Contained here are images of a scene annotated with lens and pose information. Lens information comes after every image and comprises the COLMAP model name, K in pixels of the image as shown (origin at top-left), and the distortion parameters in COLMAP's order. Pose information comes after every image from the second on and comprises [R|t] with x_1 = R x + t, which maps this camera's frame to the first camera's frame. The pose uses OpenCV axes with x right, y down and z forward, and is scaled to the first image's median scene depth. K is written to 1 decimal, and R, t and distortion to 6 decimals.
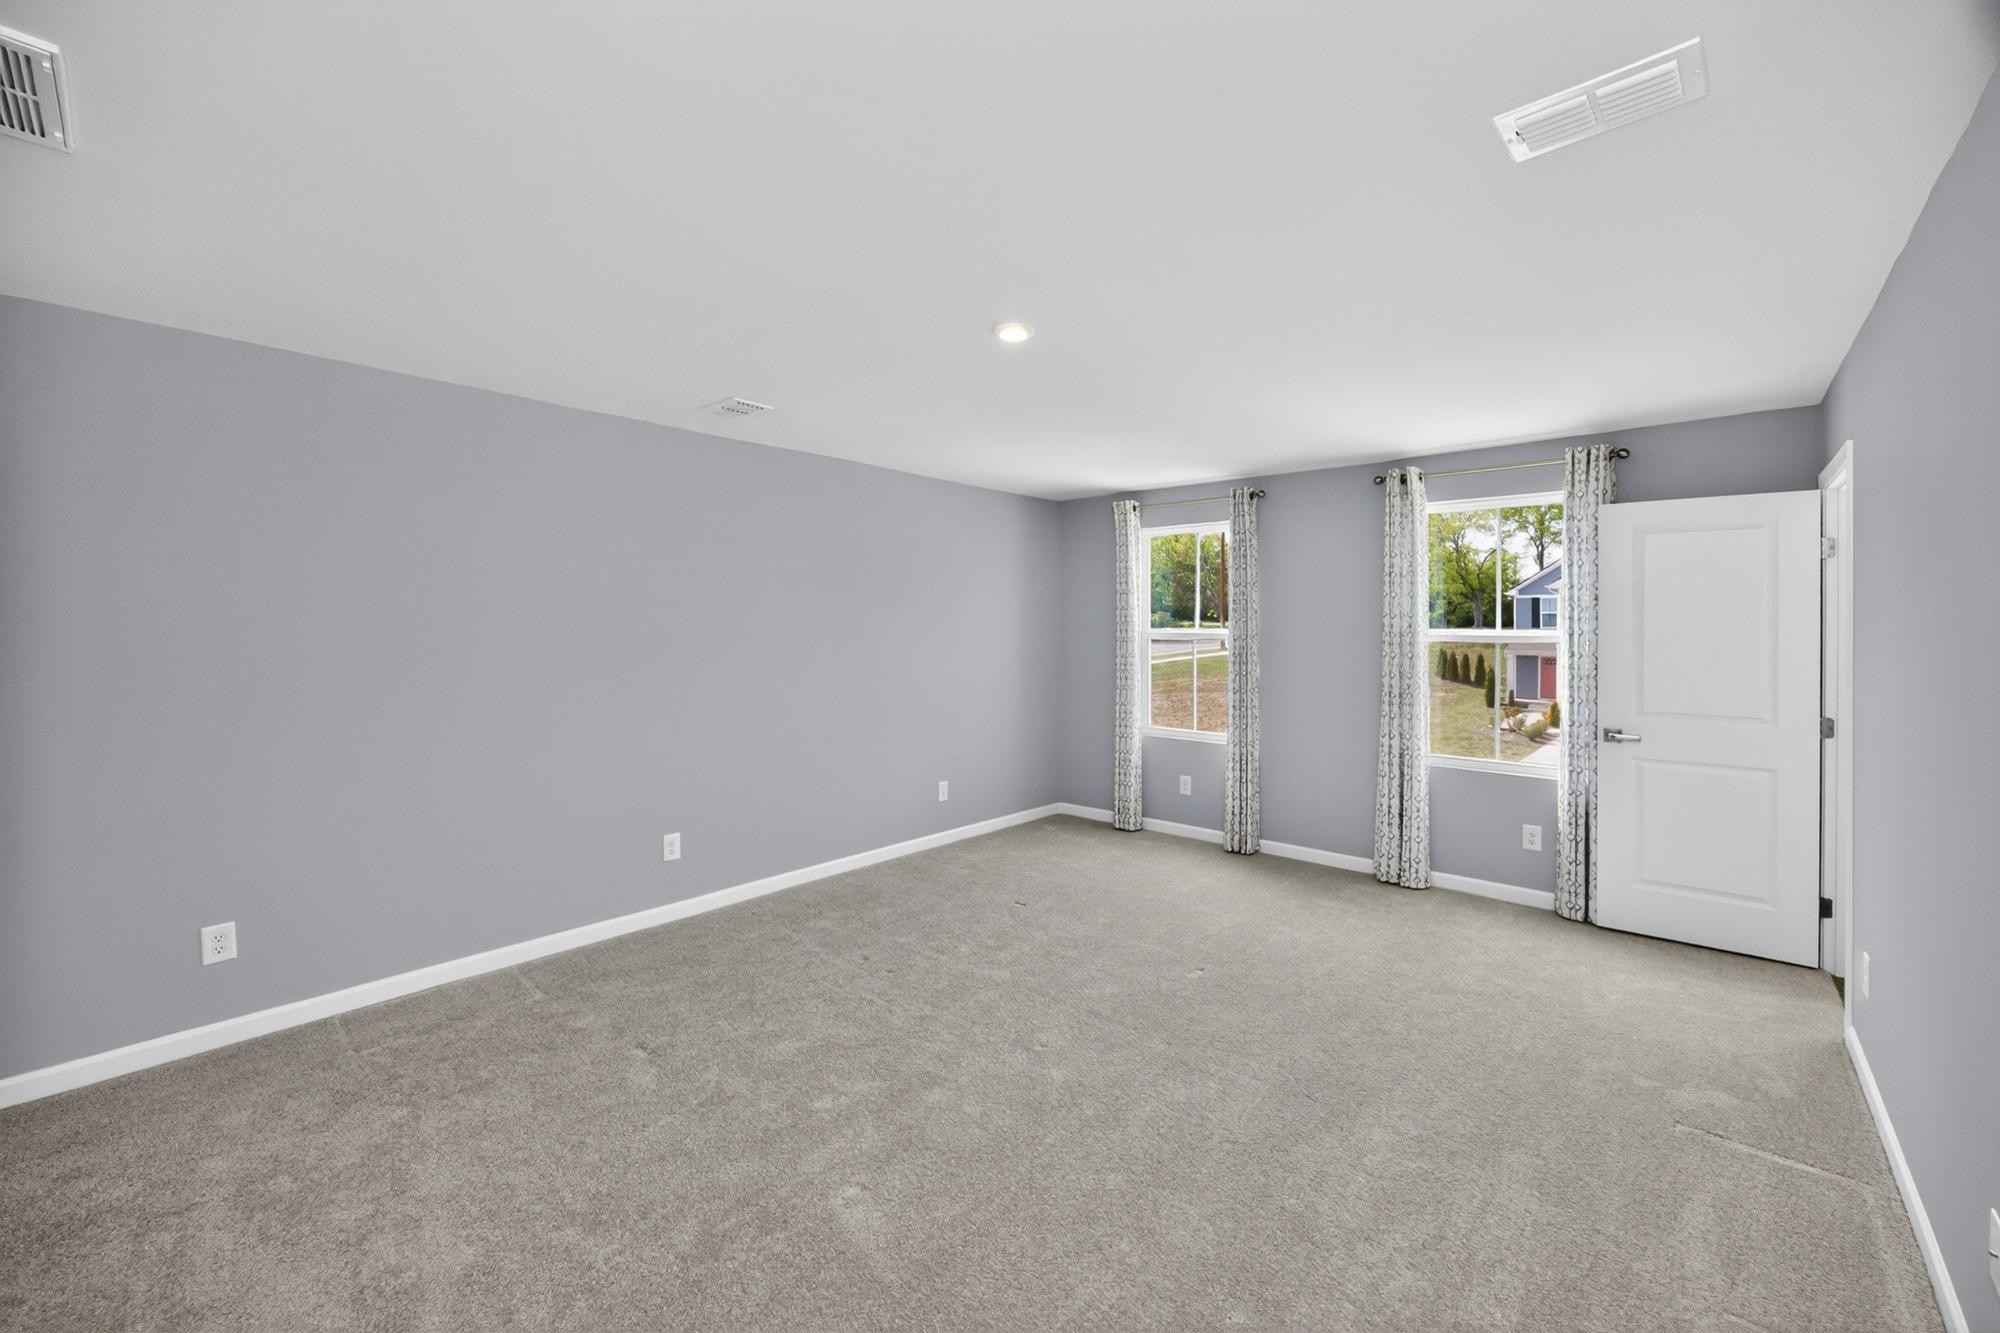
lens RADIAL K [[772.7, 0, 1022.0], [0, 772.7, 633.5], [0, 0, 1]] dist [-0.000934, -0.000076]
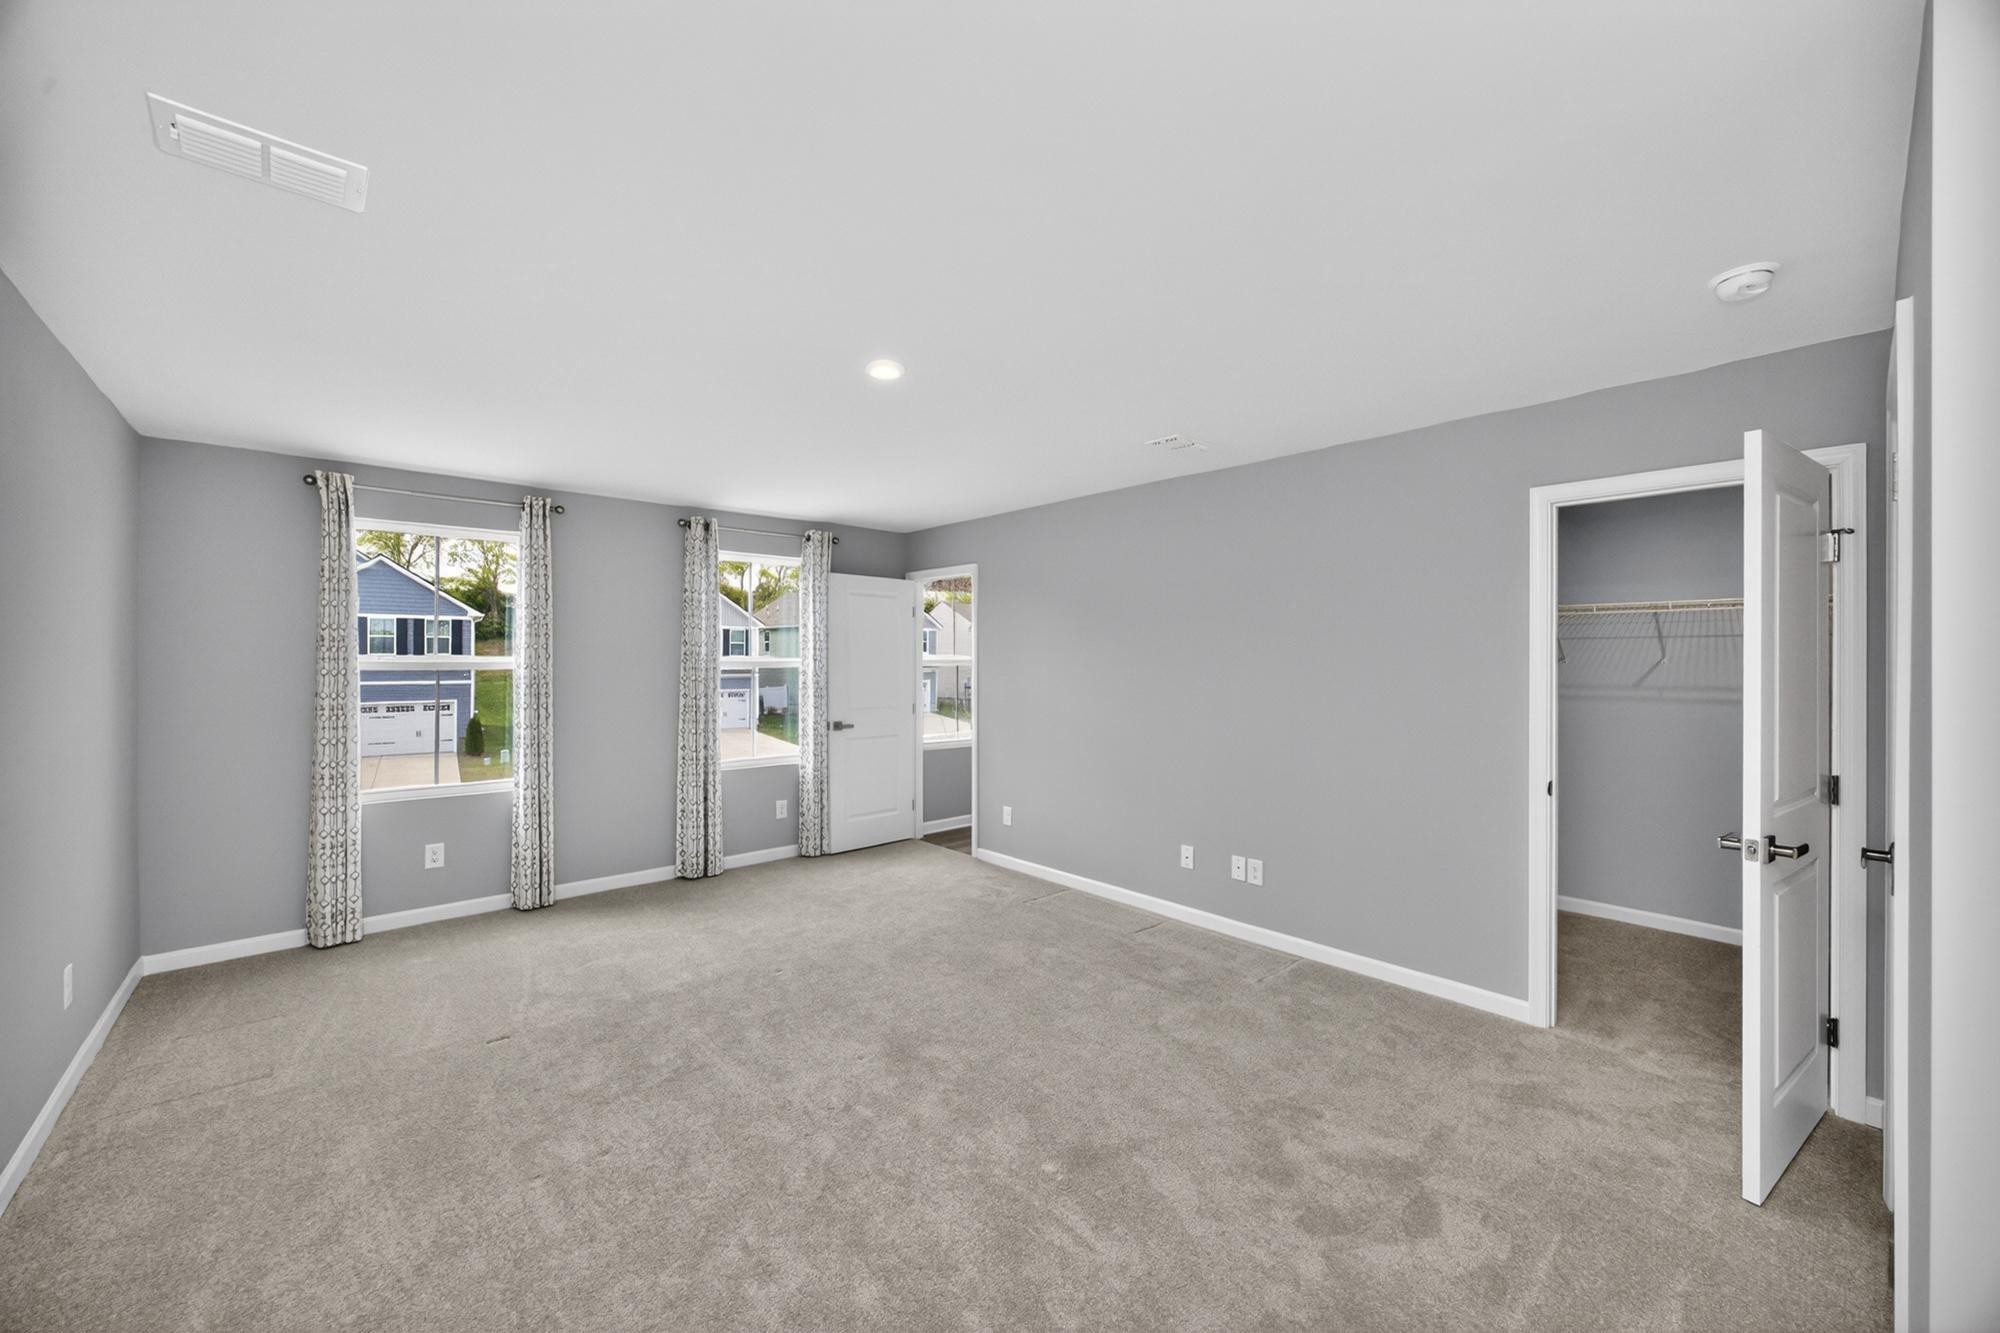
lens RADIAL K [[768.7, 0, 1000.0], [0, 768.7, 666.5], [0, 0, 1]] dist [-0.035049, 0.012268]
pose [[0.142501, -0.016750, 0.989653, -0.575670], [0.005814, 0.999854, 0.016085, -0.006221], [-0.989778, 0.003462, 0.142578, 0.396636]]
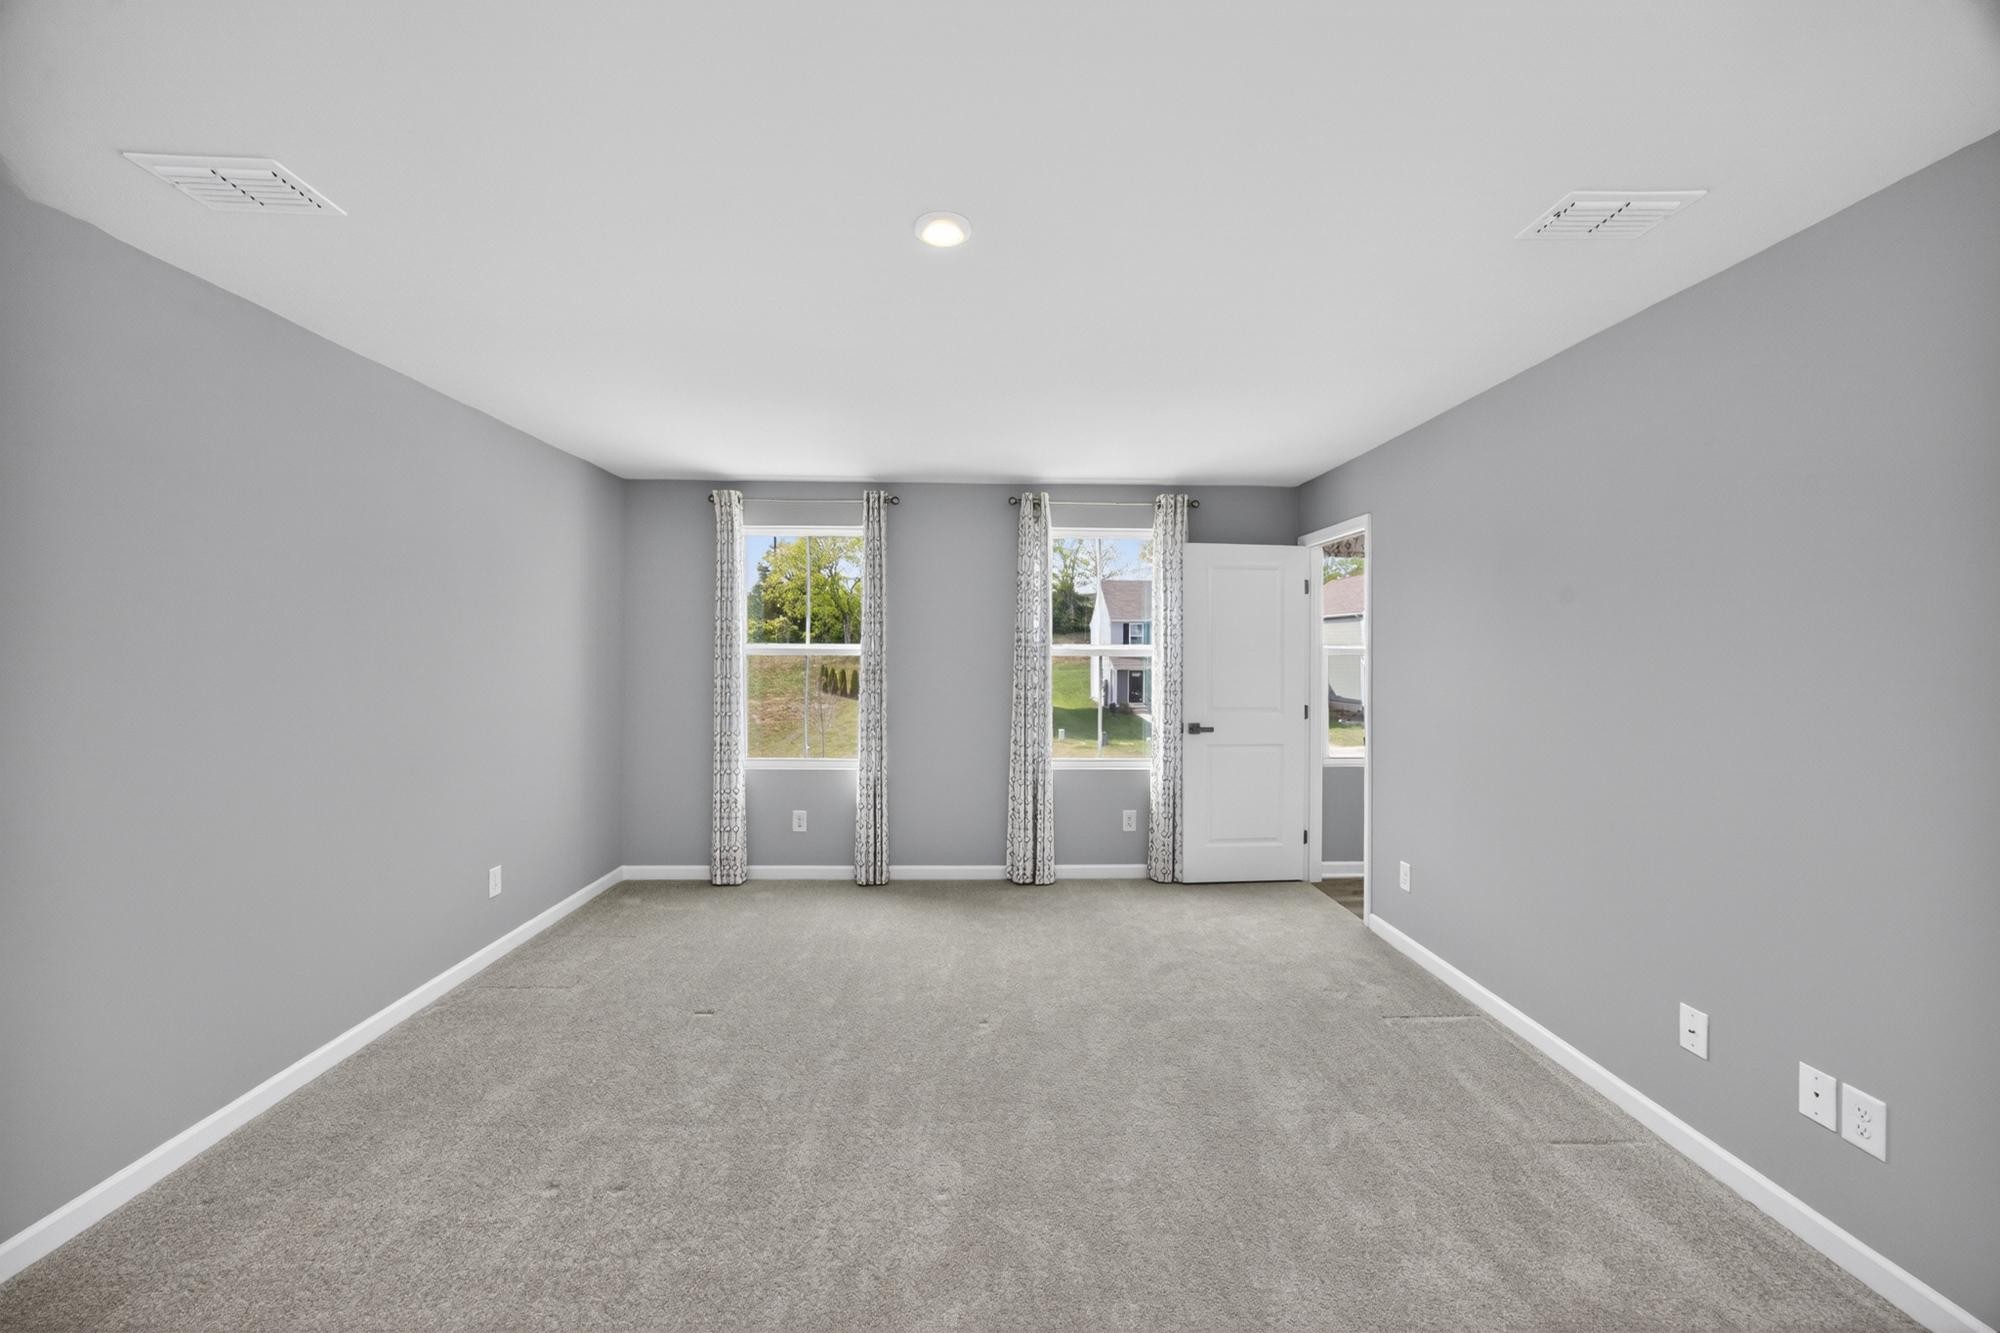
lens RADIAL K [[770.9, 0, 994.6], [0, 770.9, 653.5], [0, 0, 1]] dist [-0.032796, 0.010287]
pose [[0.744350, -0.005956, 0.667763, -0.257683], [0.004591, 0.999982, 0.003801, 0.003252], [-0.667774, 0.000237, 0.744364, 0.244758]]
